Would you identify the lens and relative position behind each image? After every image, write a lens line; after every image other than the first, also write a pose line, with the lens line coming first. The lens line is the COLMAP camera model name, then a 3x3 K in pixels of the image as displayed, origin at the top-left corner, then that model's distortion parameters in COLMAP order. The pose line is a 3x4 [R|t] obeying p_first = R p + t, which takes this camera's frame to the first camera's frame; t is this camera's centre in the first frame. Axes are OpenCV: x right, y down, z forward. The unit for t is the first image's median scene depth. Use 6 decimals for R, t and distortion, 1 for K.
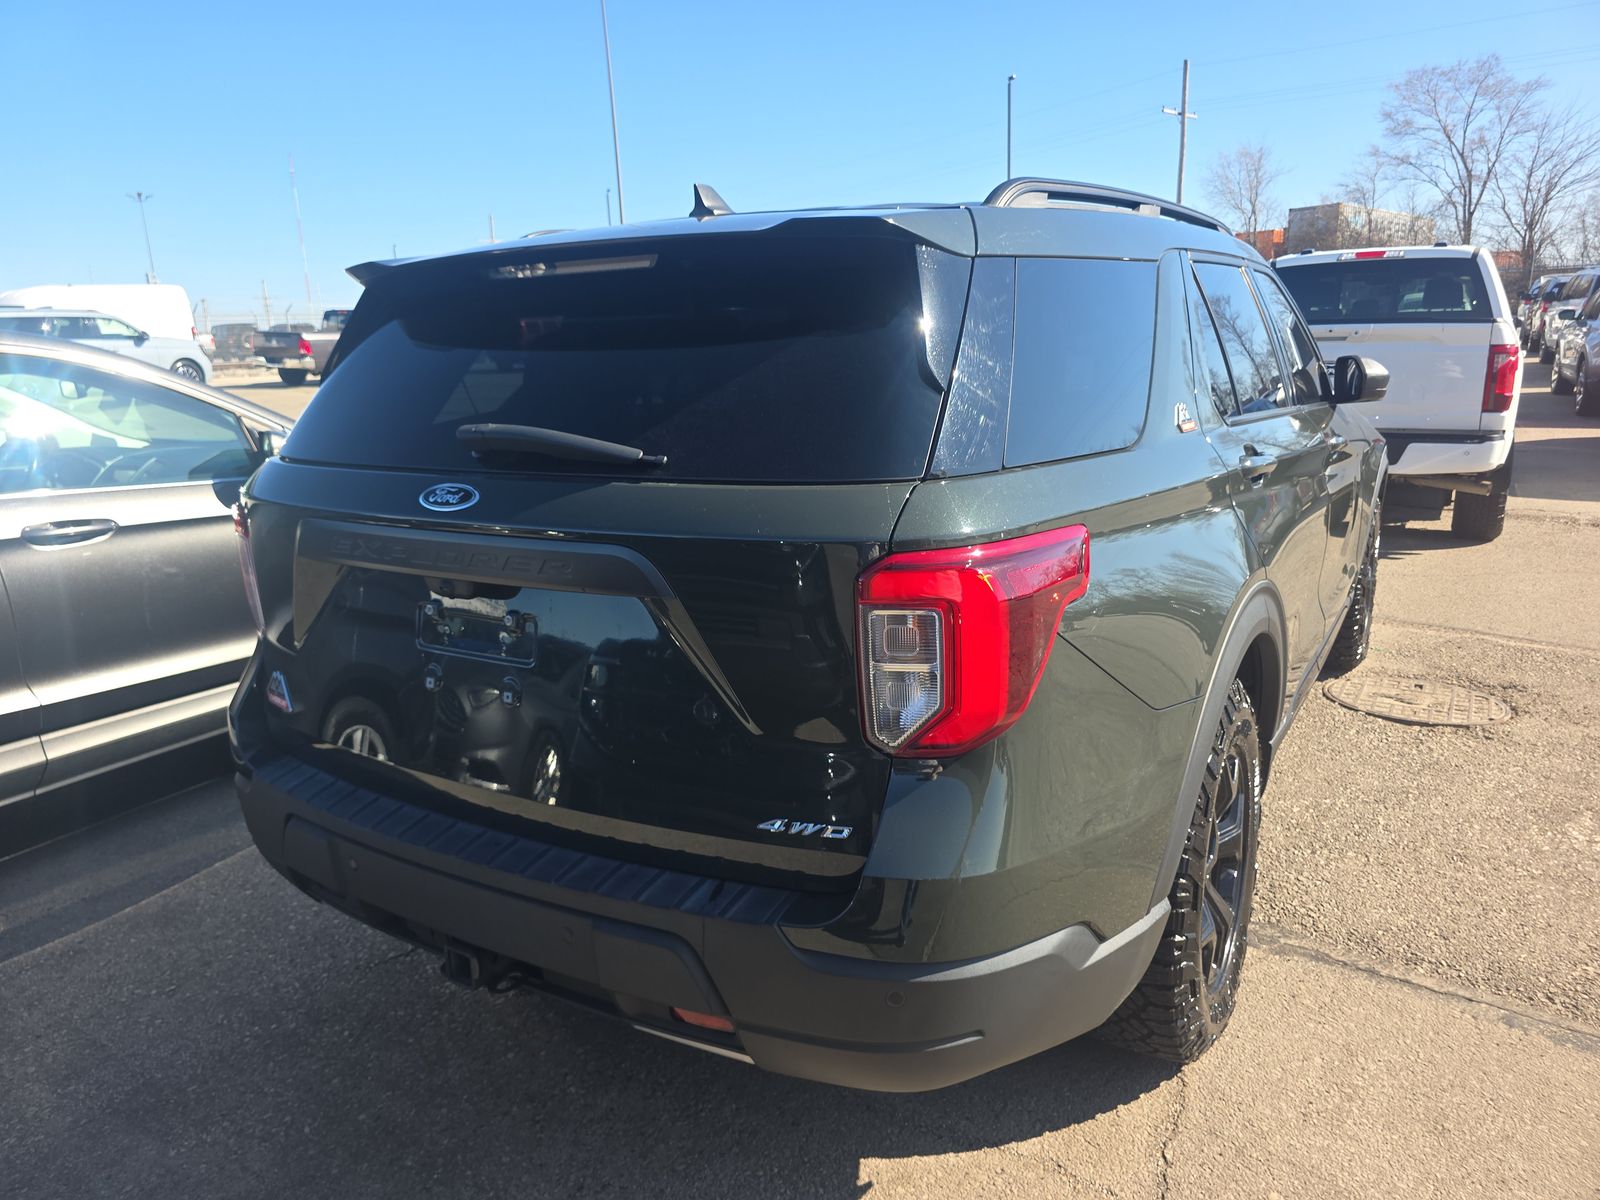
lens RADIAL K [[1098.5, 0, 800.0], [0, 1098.5, 600.0], [0, 0, 1]] dist [0.037973, -0.034296]
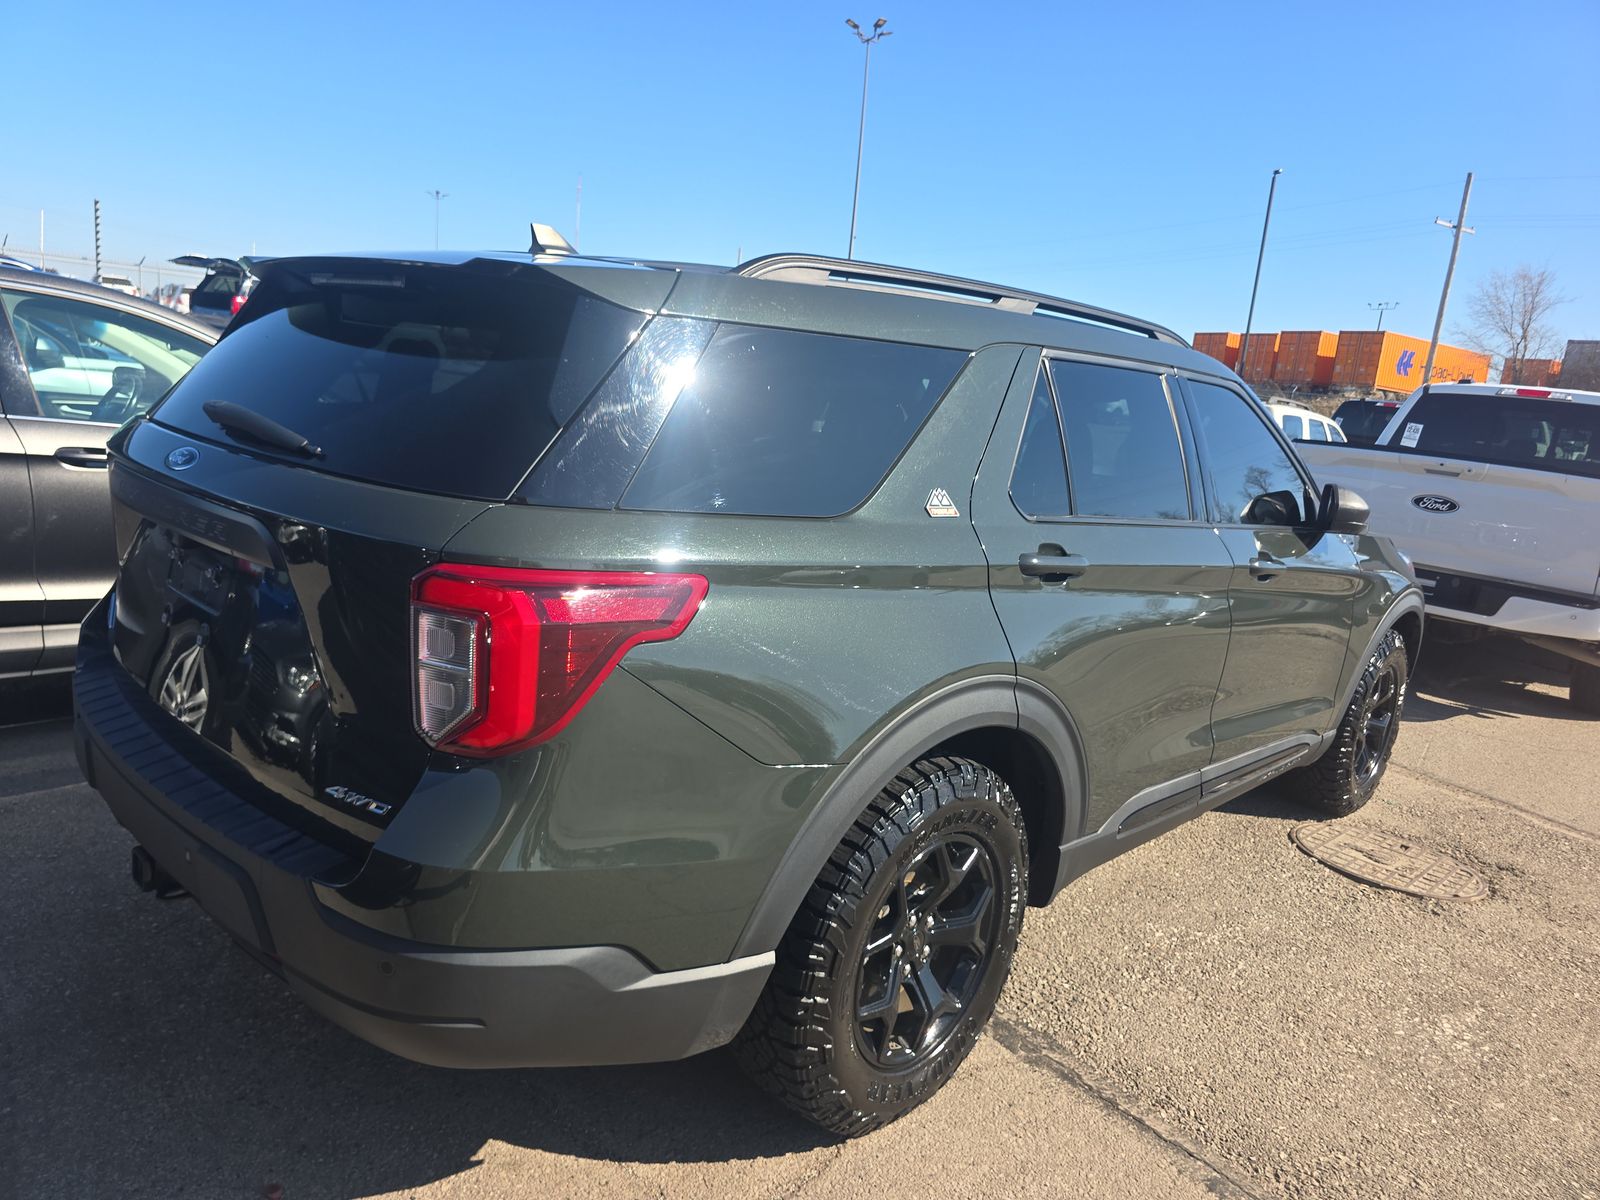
lens RADIAL K [[1089.1, 0, 800.0], [0, 1089.1, 600.0], [0, 0, 1]] dist [0.018565, -0.006240]
pose [[0.969395, 0.173156, -0.174040, 0.211655], [-0.179963, 0.983380, -0.024004, -0.014689], [0.166991, 0.054591, 0.984446, -0.004744]]
